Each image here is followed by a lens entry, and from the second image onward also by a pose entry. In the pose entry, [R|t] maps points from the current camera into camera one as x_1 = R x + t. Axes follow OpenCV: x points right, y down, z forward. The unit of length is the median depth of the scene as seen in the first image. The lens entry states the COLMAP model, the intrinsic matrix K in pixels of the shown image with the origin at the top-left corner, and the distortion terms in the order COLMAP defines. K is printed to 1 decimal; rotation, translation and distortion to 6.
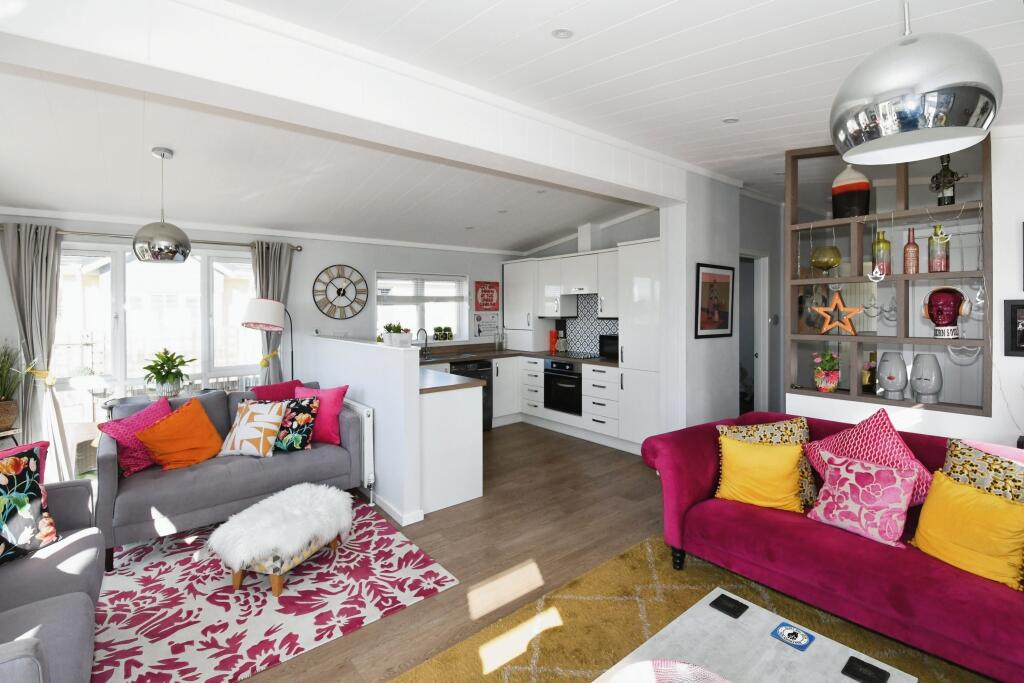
lens RADIAL K [[468.6, 0, 538.5], [0, 468.6, 294.6], [0, 0, 1]] dist [-0.011795, -0.000471]
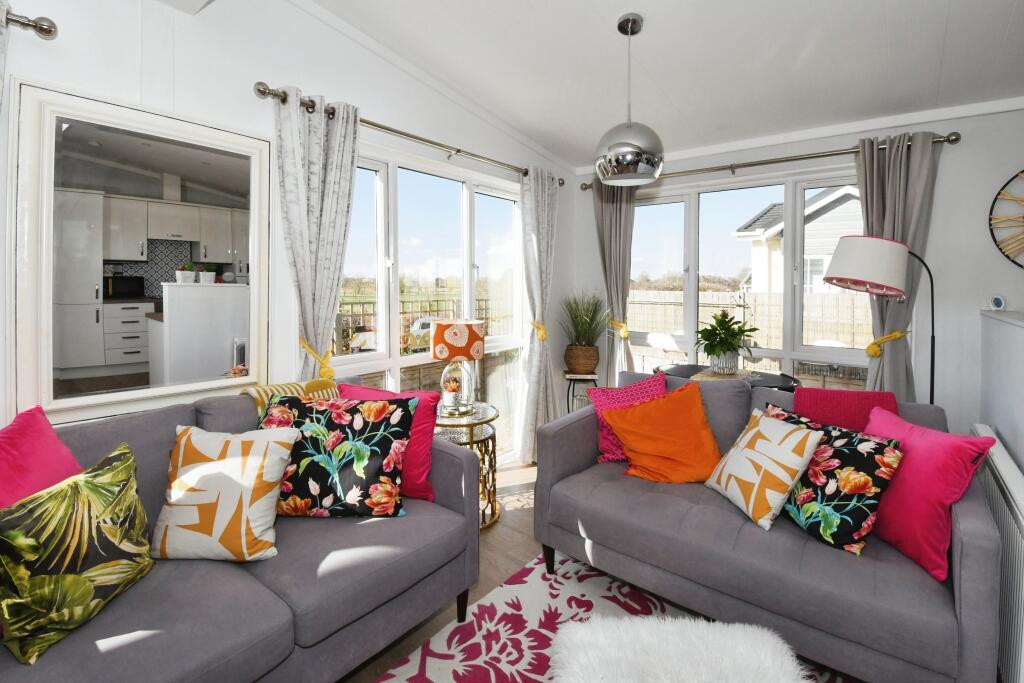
lens RADIAL K [[468.6, 0, 508.8], [0, 468.6, 288.5], [0, 0, 1]] dist [-0.011795, -0.000471]
pose [[0.148604, 0.023338, -0.988621, -0.067756], [0.017686, 0.999499, 0.026253, 0.037288], [0.988739, -0.021386, 0.148116, 0.372118]]
